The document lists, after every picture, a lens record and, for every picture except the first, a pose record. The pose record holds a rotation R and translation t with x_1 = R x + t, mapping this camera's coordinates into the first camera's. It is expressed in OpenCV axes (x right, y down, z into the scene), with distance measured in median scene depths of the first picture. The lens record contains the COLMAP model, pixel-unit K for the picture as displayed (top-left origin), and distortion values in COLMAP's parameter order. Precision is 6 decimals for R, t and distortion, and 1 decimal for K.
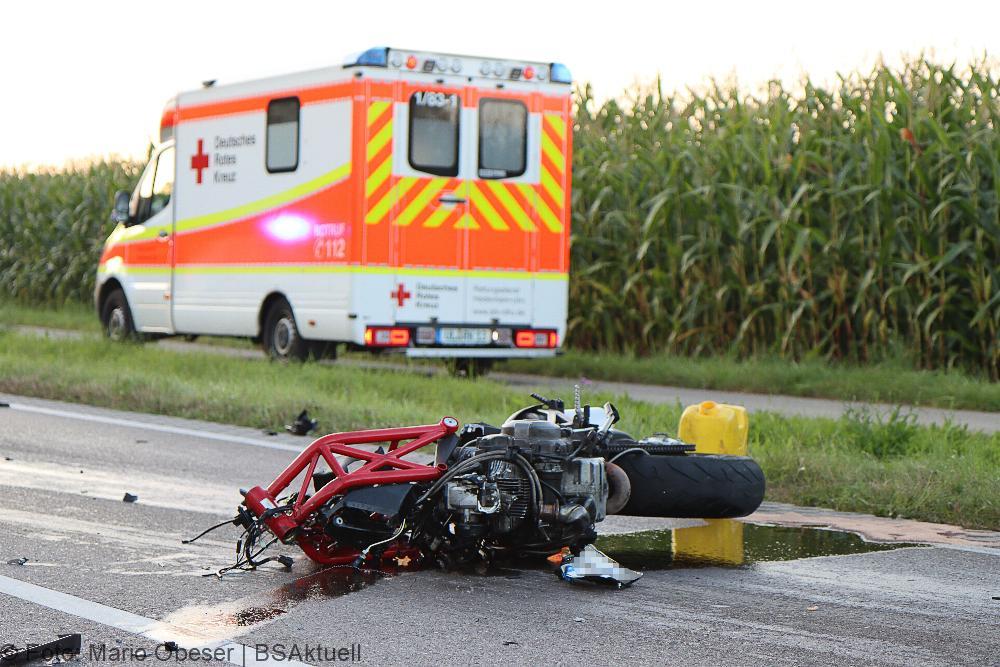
lens RADIAL K [[1923.2, 0, 500.0], [0, 1923.2, 333.5], [0, 0, 1]] dist [-0.033661, 0.010946]
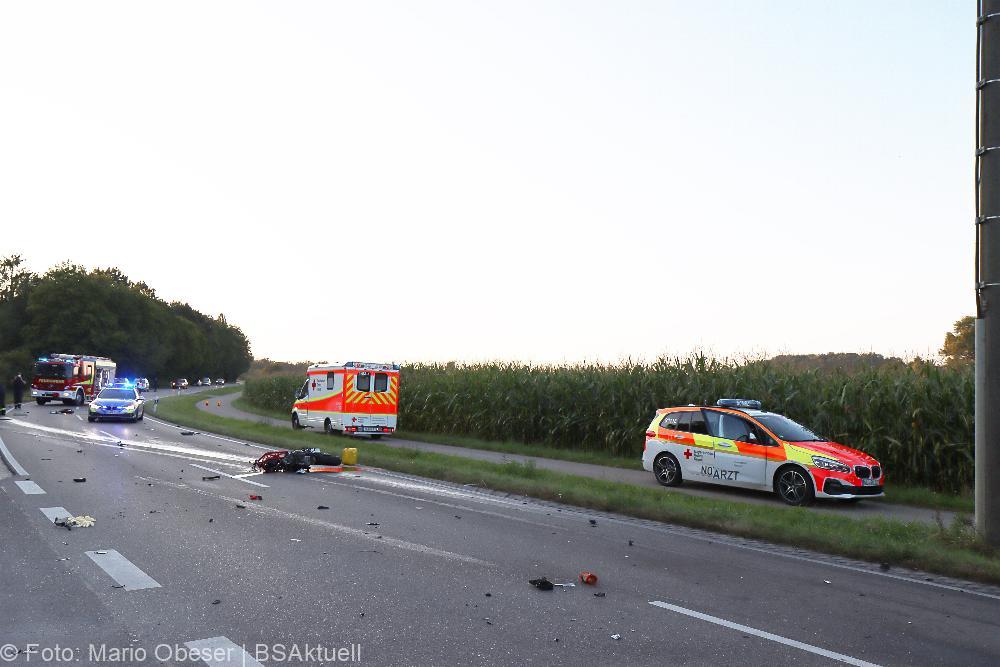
lens RADIAL K [[778.4, 0, 500.0], [0, 778.4, 333.5], [0, 0, 1]] dist [-0.004135, 0.003285]
pose [[0.999028, 0.013851, -0.041846, 0.336835], [-0.017930, 0.994954, -0.098716, -0.044154], [0.040267, 0.099370, 0.994235, -0.717605]]
